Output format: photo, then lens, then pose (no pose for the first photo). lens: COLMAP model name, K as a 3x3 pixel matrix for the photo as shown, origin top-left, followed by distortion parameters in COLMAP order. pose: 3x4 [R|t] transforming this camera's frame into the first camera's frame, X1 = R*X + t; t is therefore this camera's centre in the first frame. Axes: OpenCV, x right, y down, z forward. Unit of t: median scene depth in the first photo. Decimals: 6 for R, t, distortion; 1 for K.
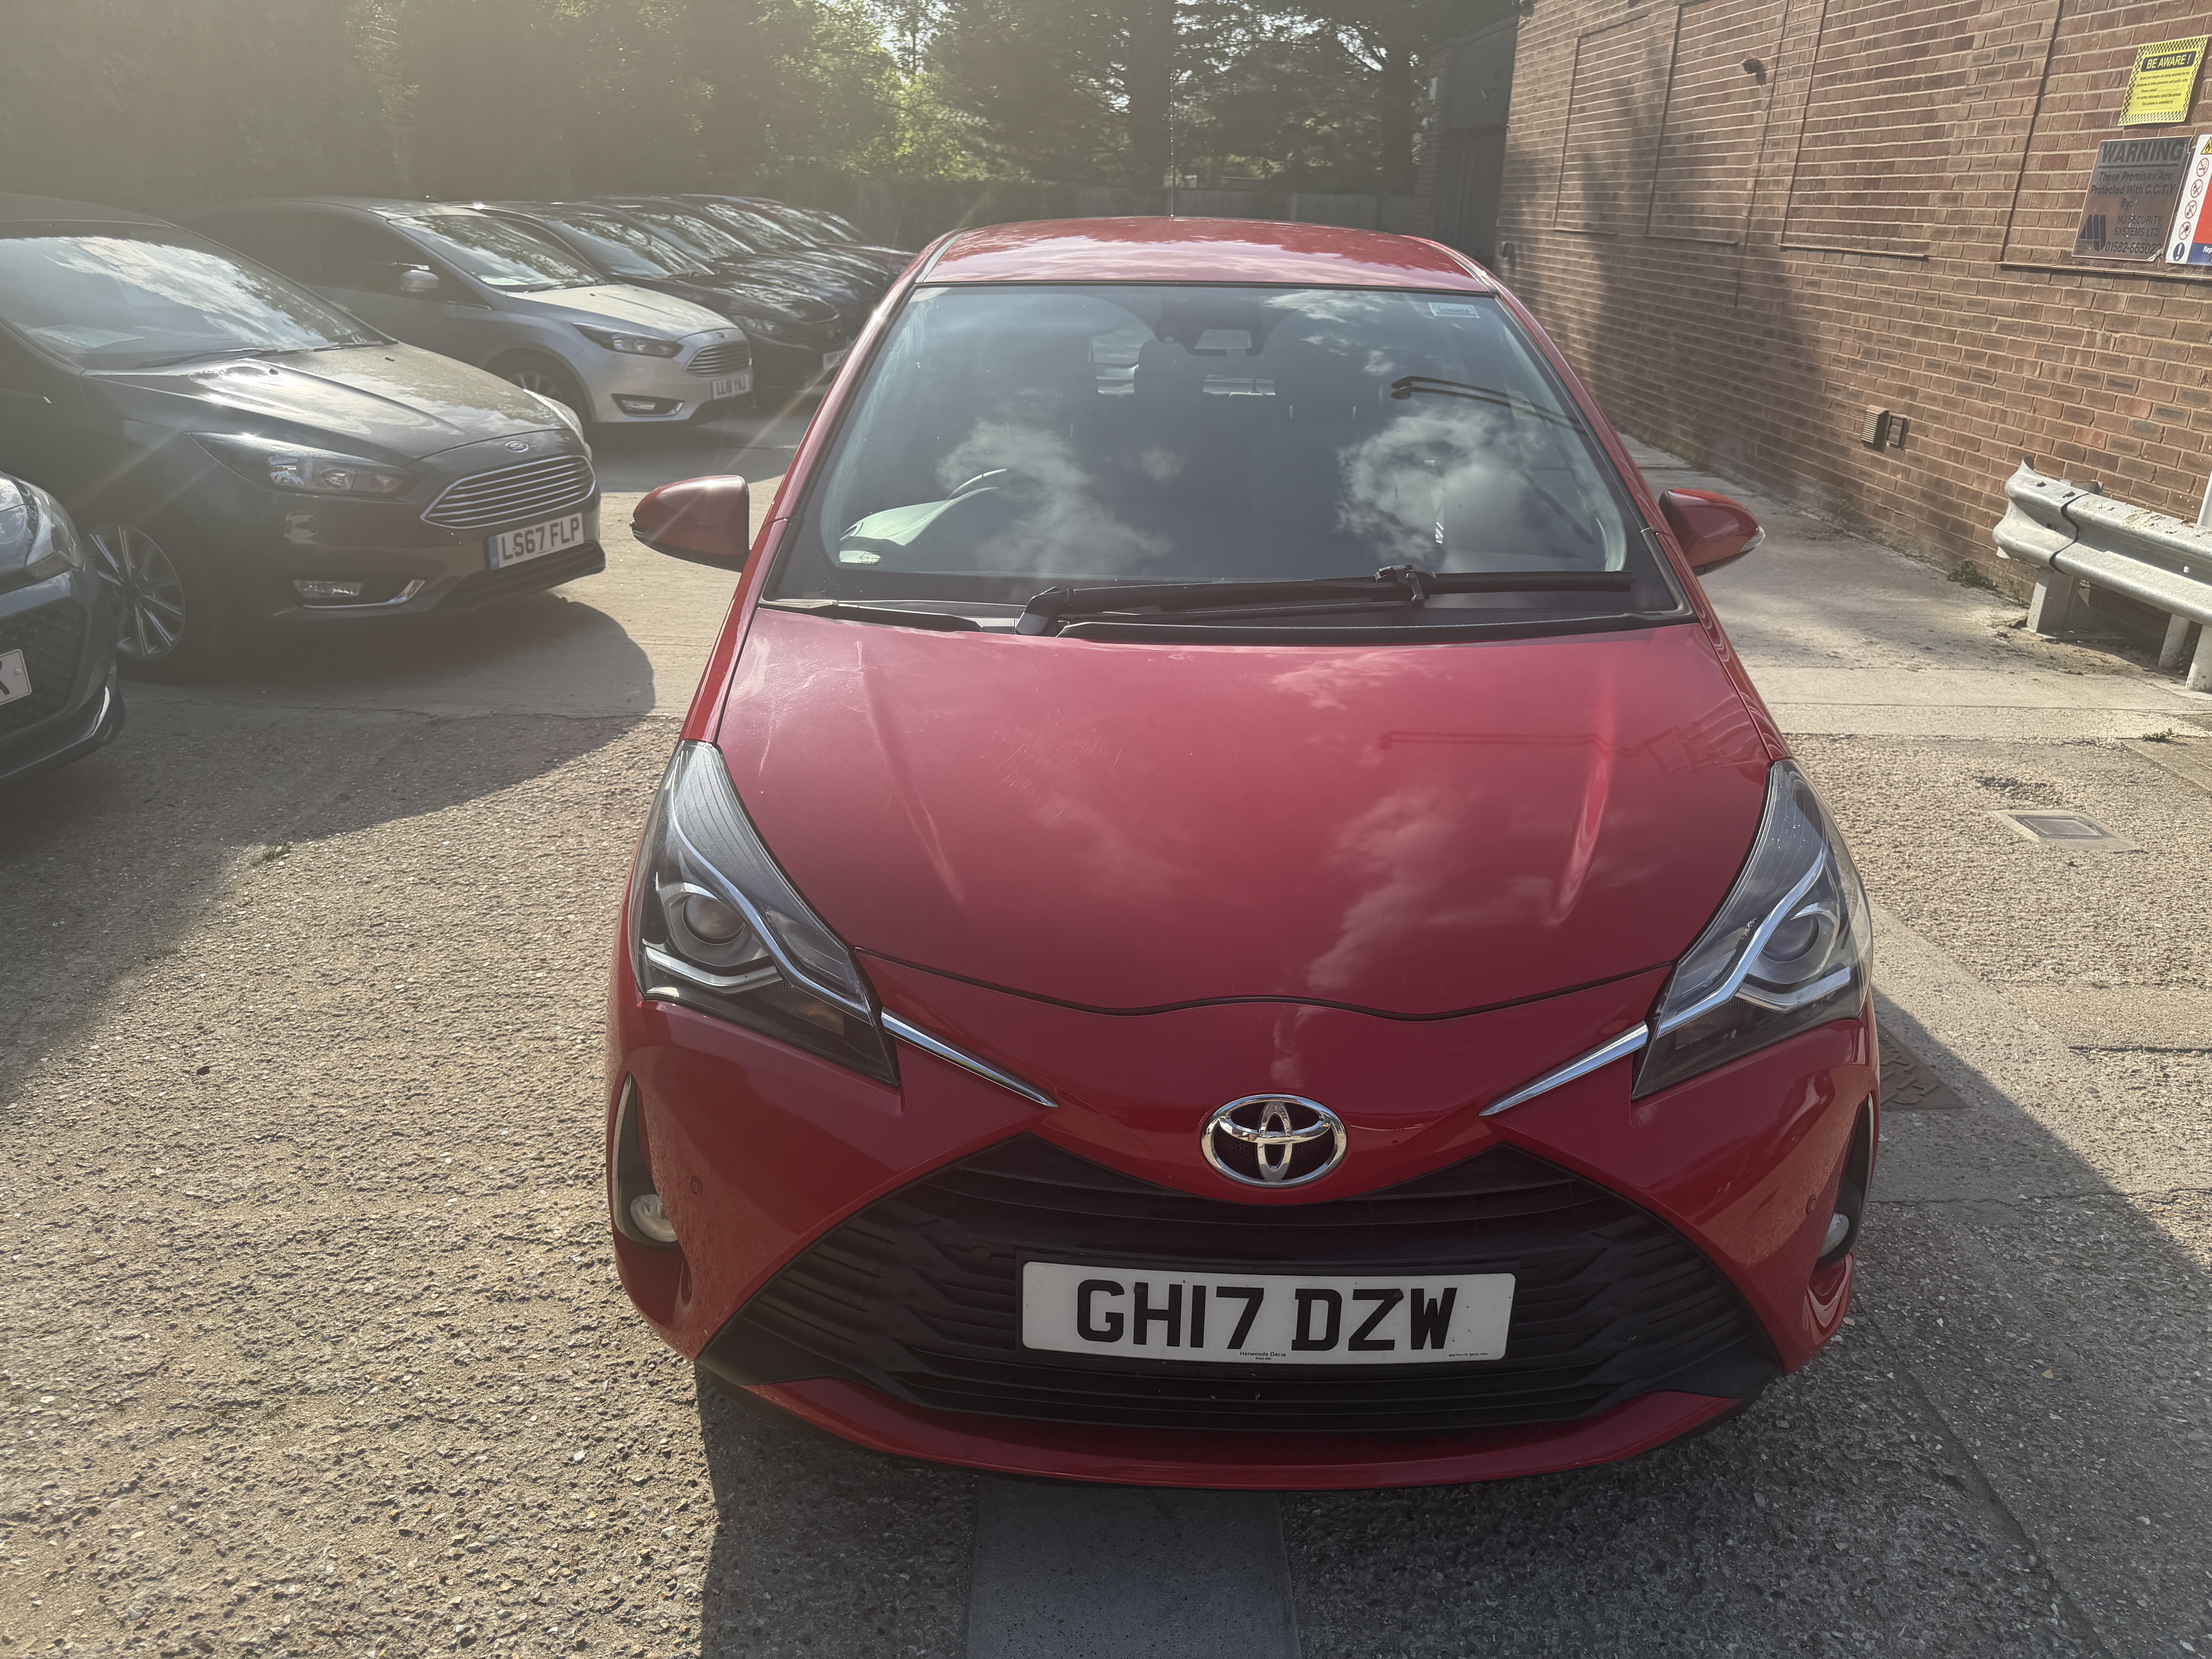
lens RADIAL K [[1558.7, 0, 1102.4], [0, 1558.7, 820.9], [0, 0, 1]] dist [0.034443, -0.038778]
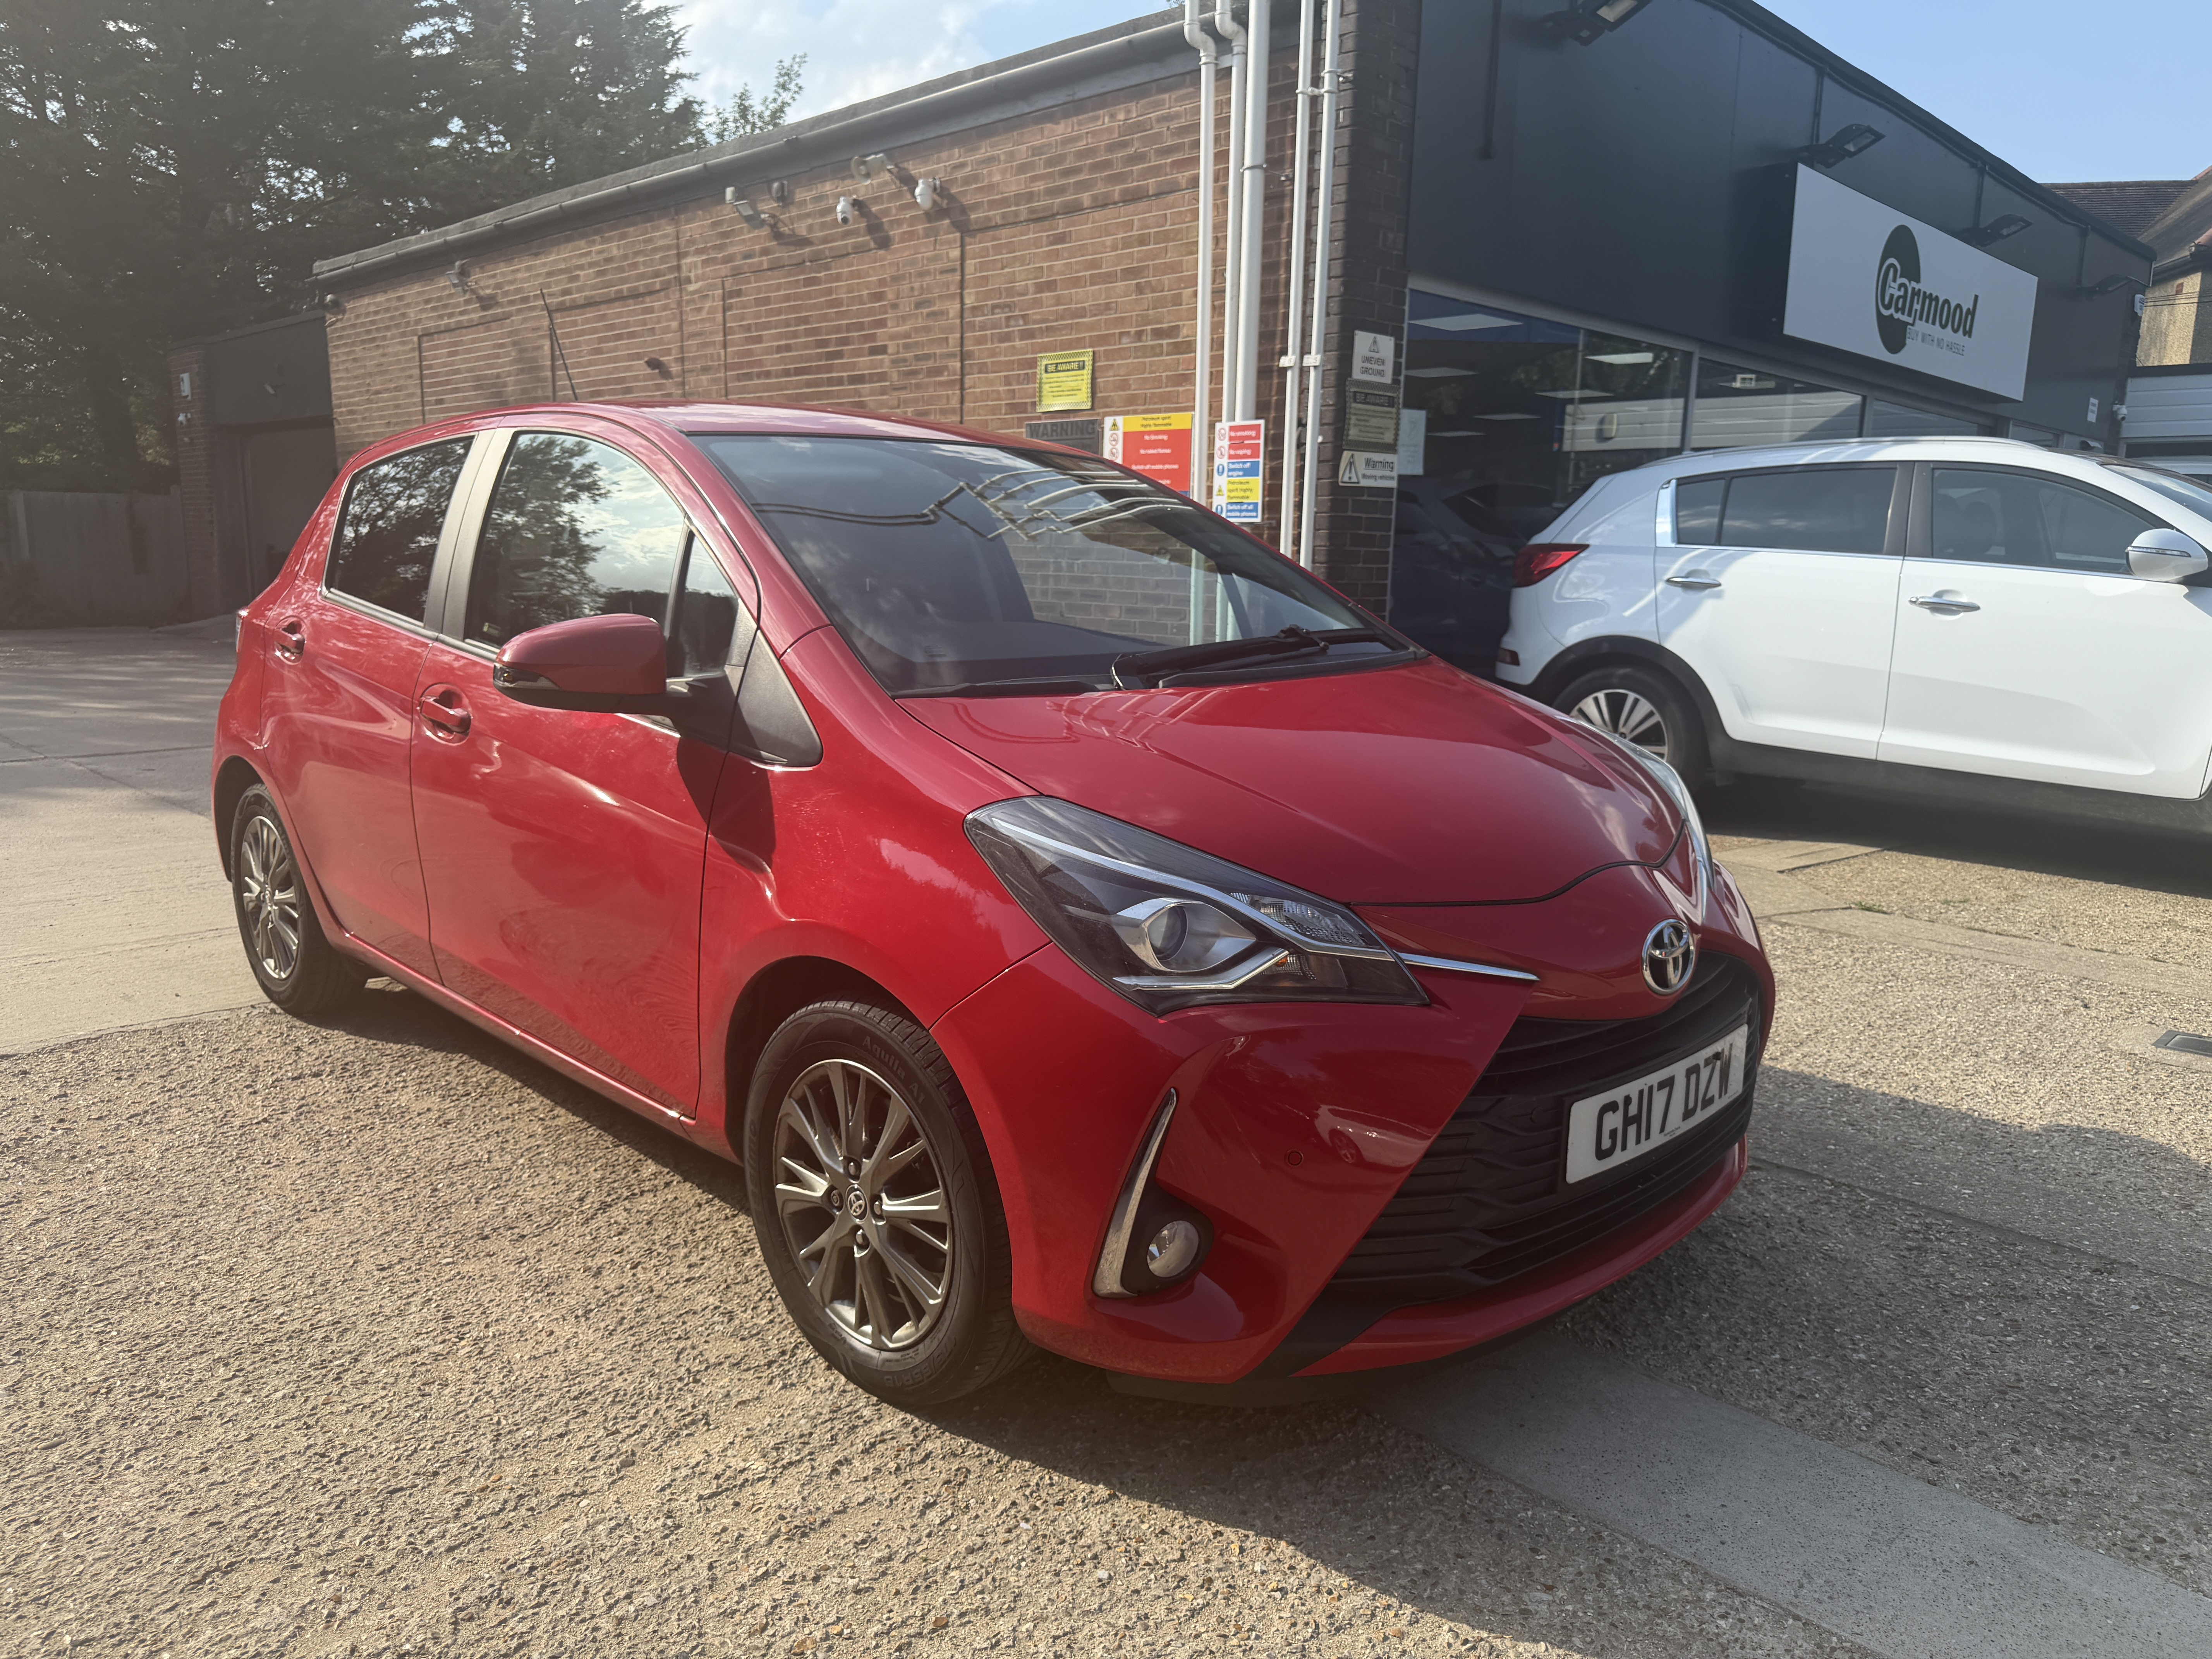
lens RADIAL K [[1558.7, 0, 1110.4], [0, 1558.7, 853.8], [0, 0, 1]] dist [0.034443, -0.038778]
pose [[0.713135, -0.148976, 0.685014, -0.210051], [0.260234, 0.963594, -0.061355, 0.014143], [-0.650936, 0.222018, 0.725941, 0.057840]]
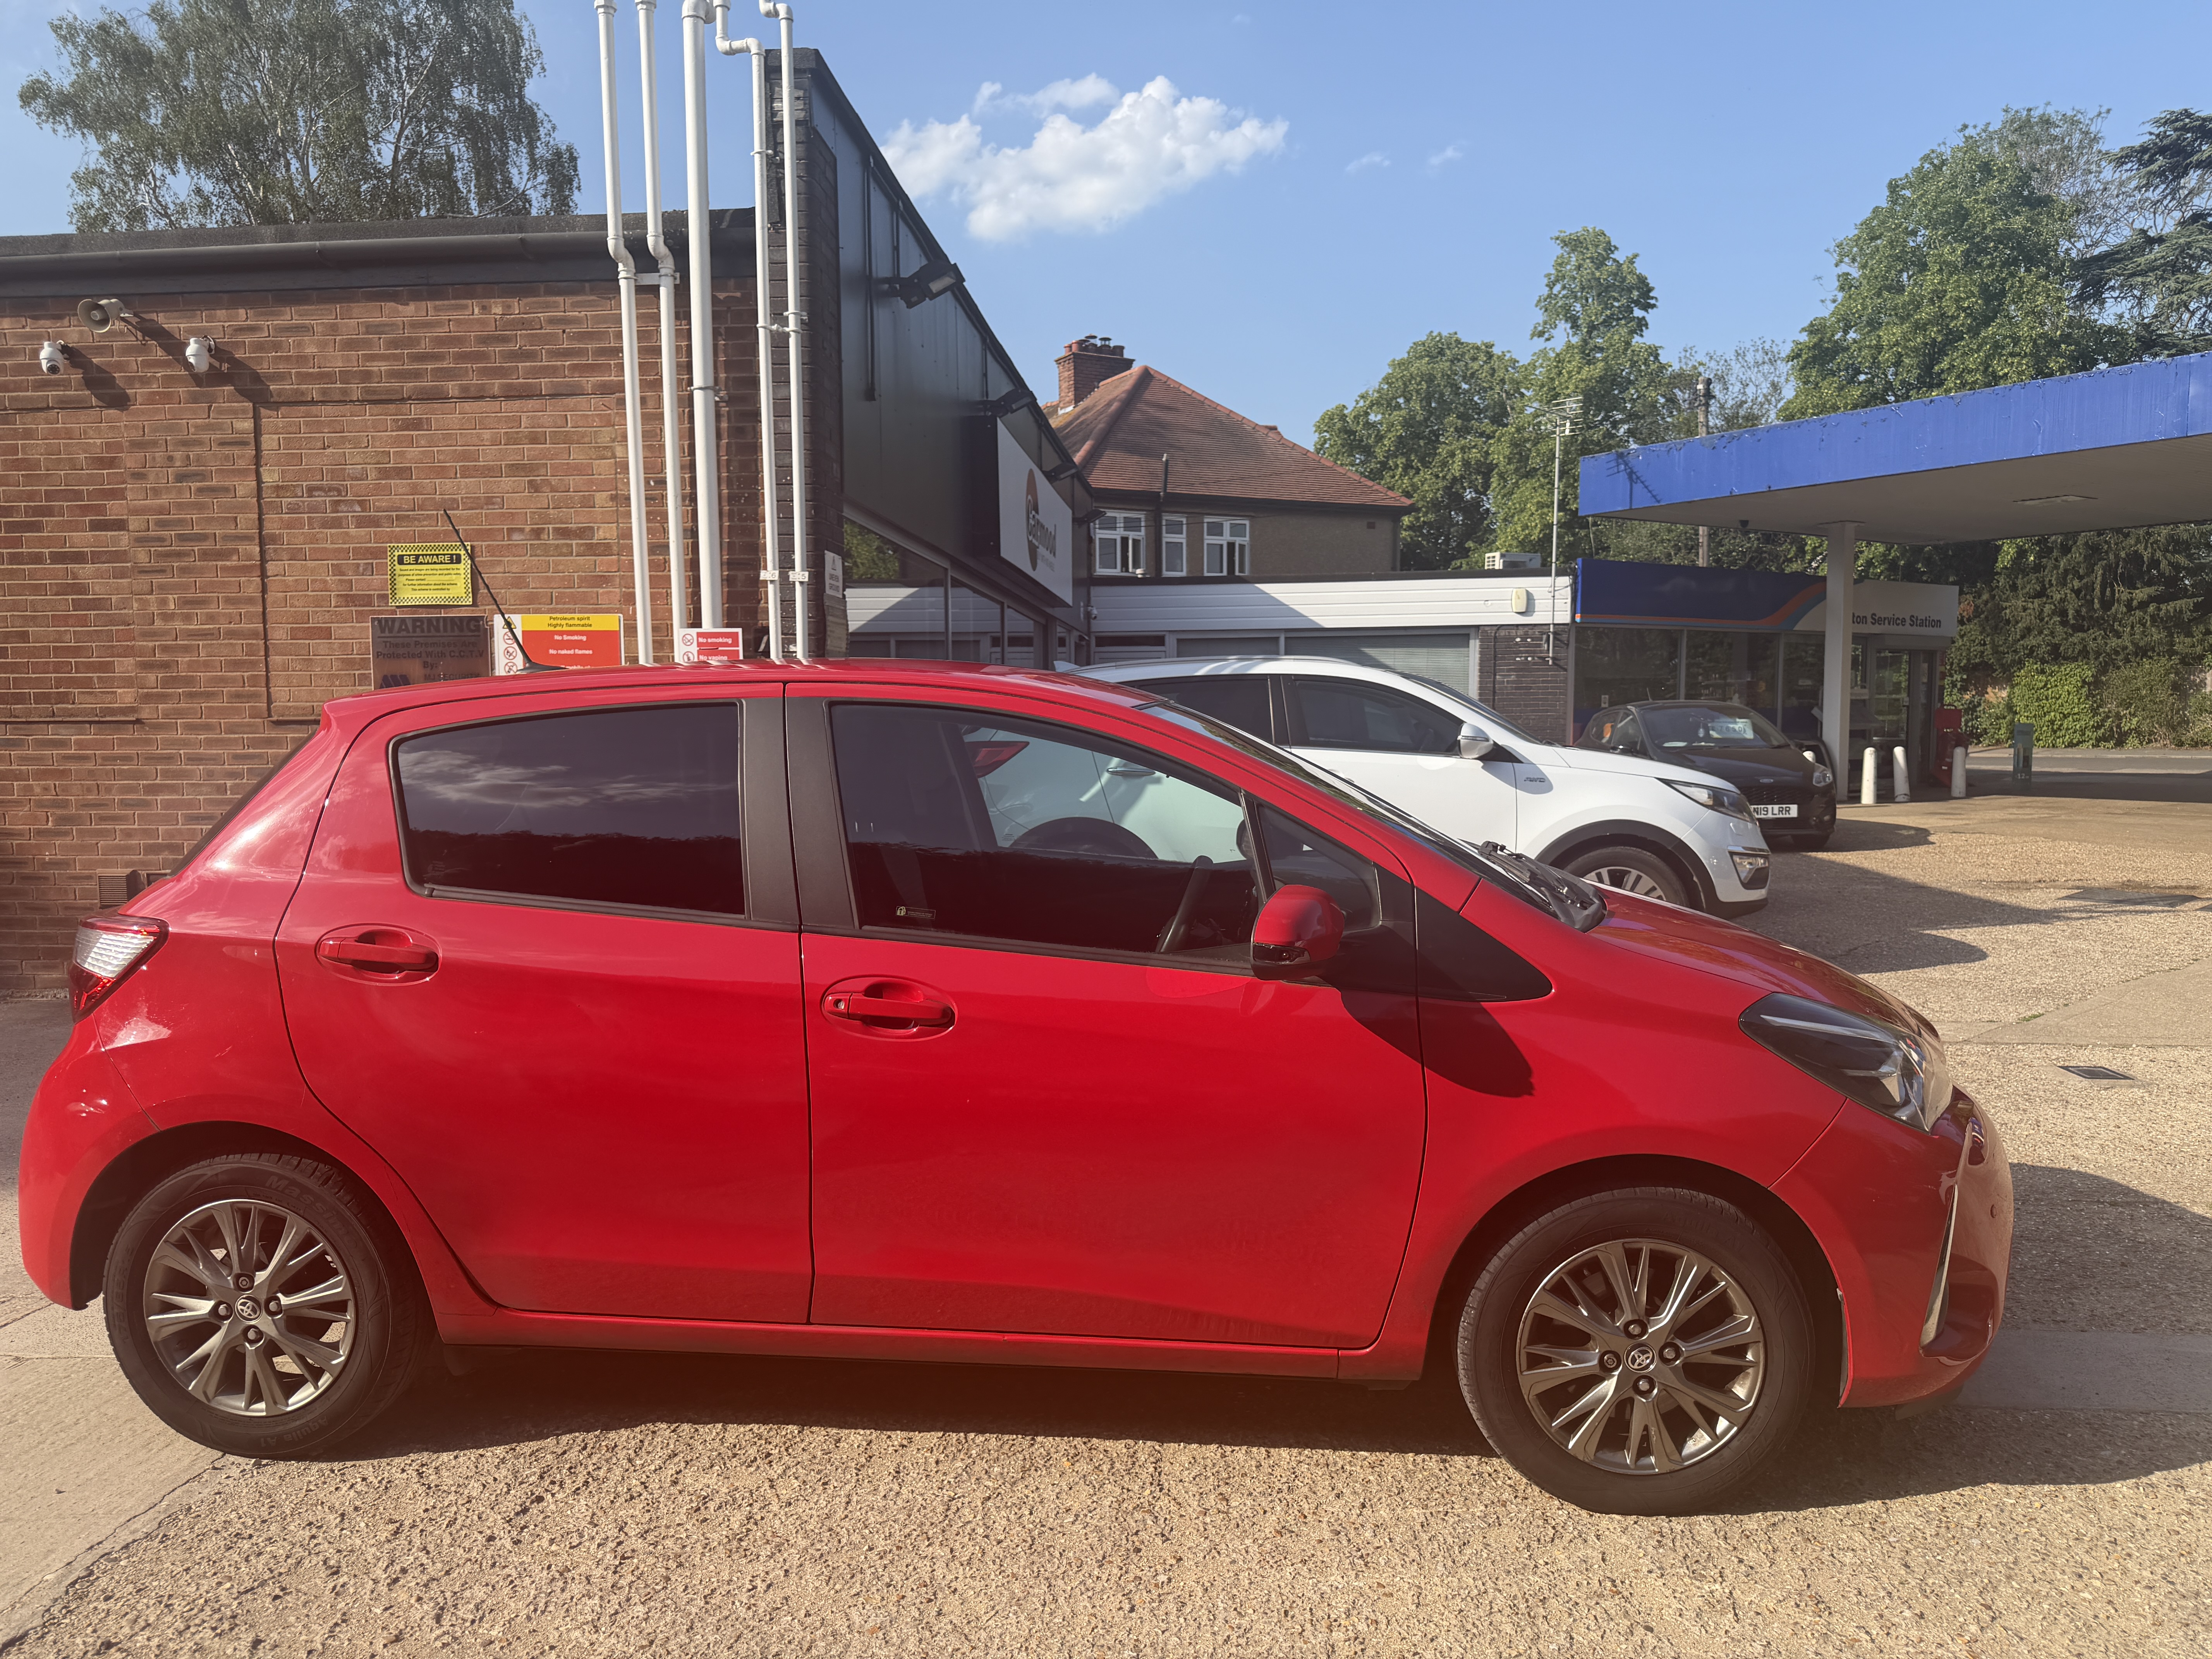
lens RADIAL K [[1558.7, 0, 1106.0], [0, 1558.7, 833.7], [0, 0, 1]] dist [0.034443, -0.038778]
pose [[0.102276, -0.105238, 0.989174, -0.379572], [0.377515, 0.924104, 0.059282, -0.111376], [-0.920338, 0.367364, 0.134243, 0.303723]]
